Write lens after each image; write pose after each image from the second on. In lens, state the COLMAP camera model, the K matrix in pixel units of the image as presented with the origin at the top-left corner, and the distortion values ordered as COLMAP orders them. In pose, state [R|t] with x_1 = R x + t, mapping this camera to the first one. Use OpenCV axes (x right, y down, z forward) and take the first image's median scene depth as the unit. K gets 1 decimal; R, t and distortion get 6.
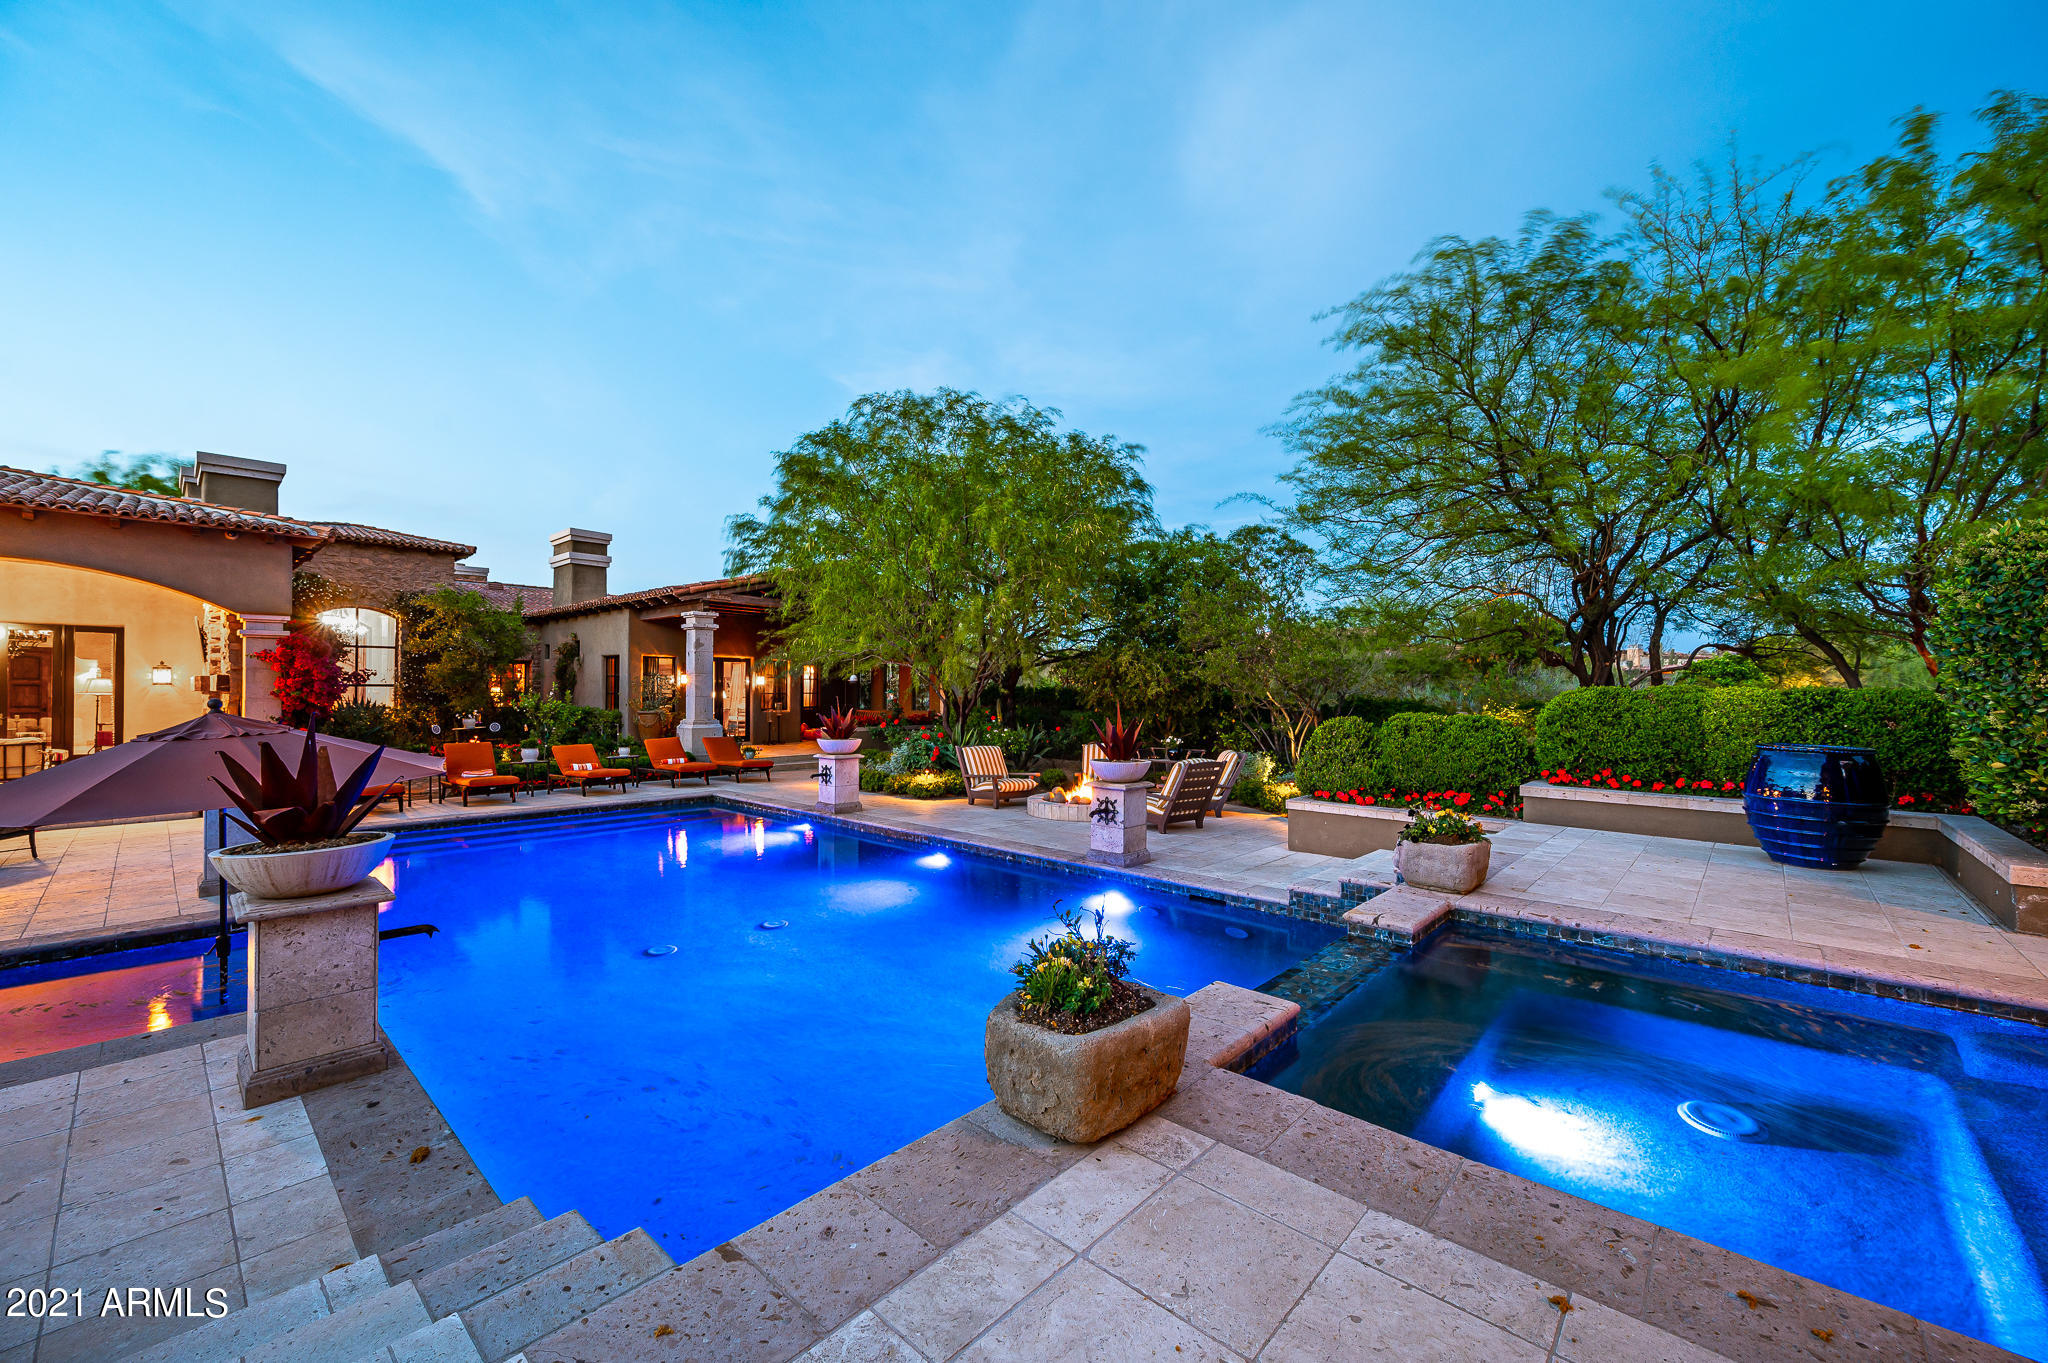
lens RADIAL K [[807.9, 0, 1023.4], [0, 807.9, 682.3], [0, 0, 1]] dist [-0.000223, 0.000107]
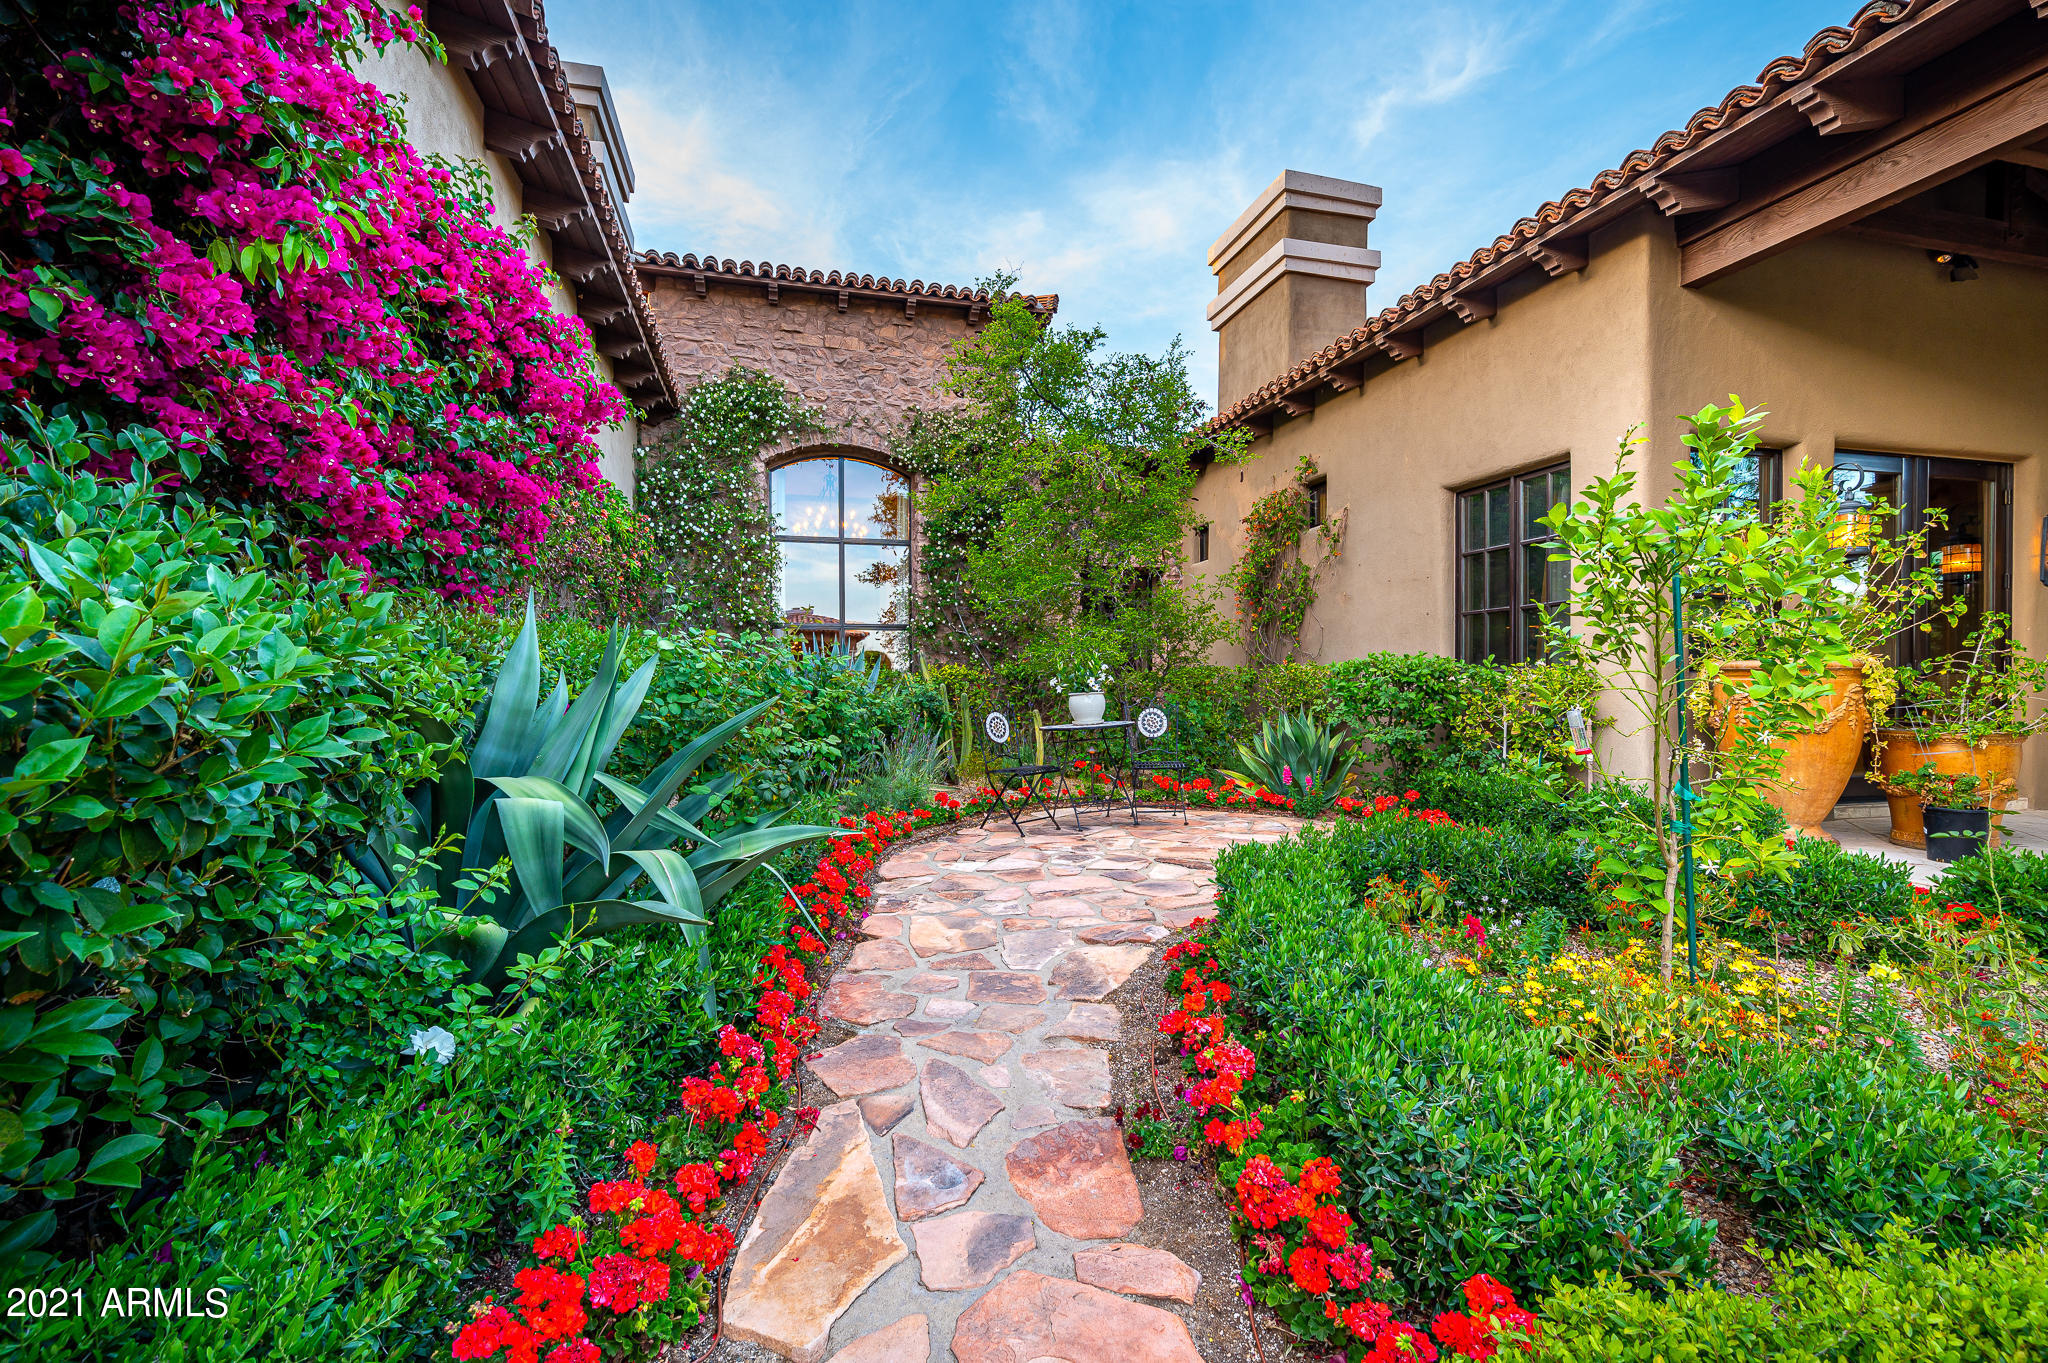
lens RADIAL K [[849.9, 0, 1016.8], [0, 849.9, 687.7], [0, 0, 1]] dist [-0.001557, -0.000228]
pose [[0.839626, -0.003634, -0.543153, -0.758499], [0.012180, 0.999852, 0.012139, 0.053260], [0.543029, -0.016807, 0.839546, 1.021112]]
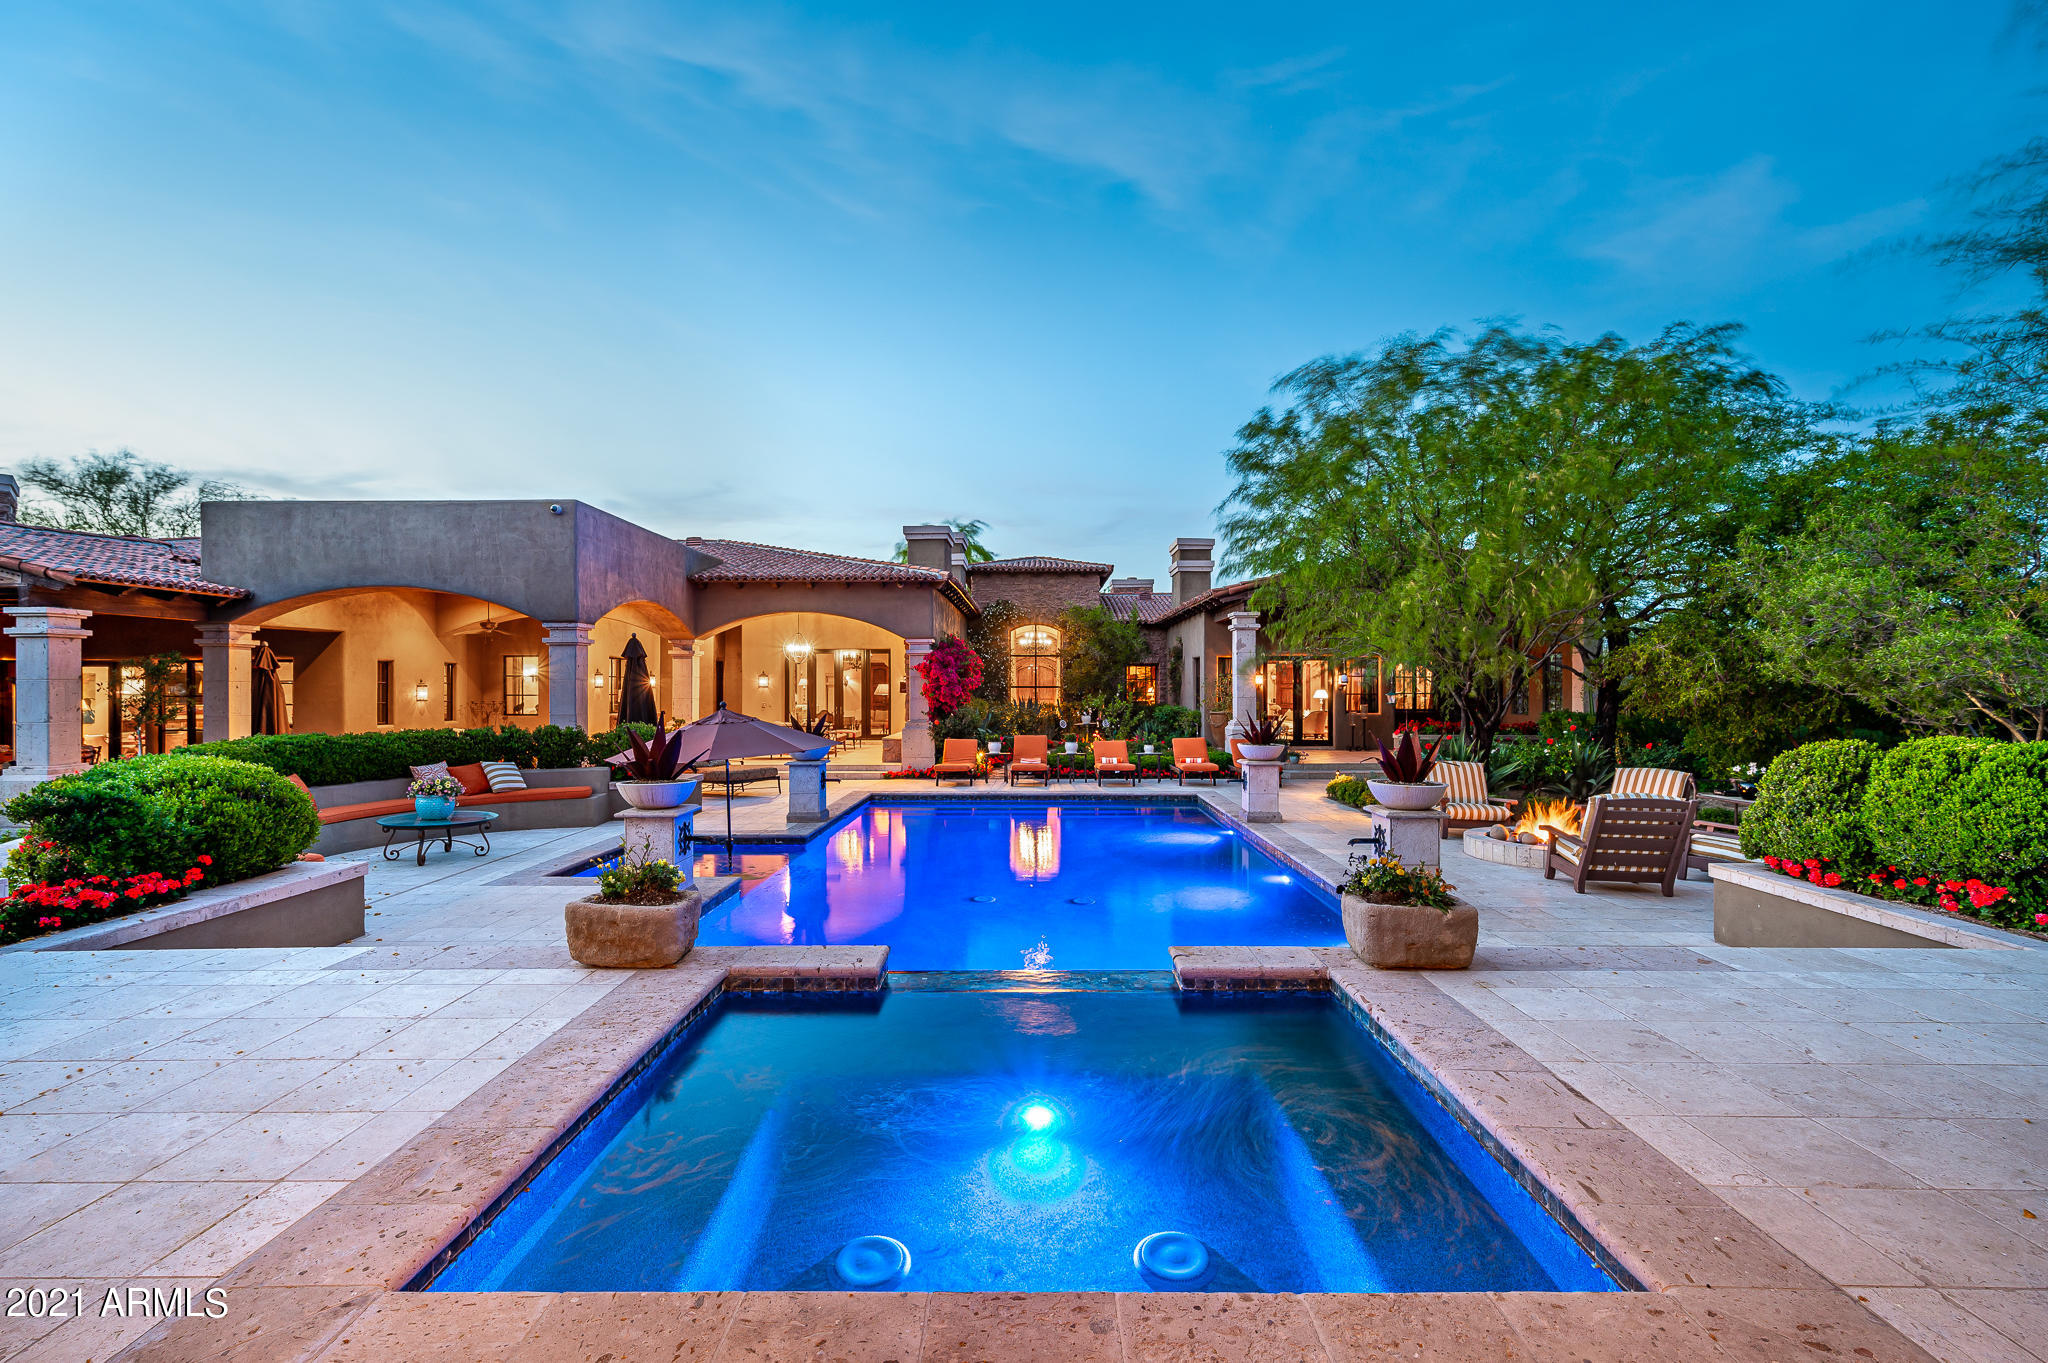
lens RADIAL K [[920.9, 0, 1019.3], [0, 920.9, 685.0], [0, 0, 1]] dist [0.001682, 0.000564]
pose [[0.669249, -0.006094, -0.743014, 0.326914], [0.011378, 0.999933, 0.002047, -0.004395], [0.742951, -0.009824, 0.669273, 0.054826]]
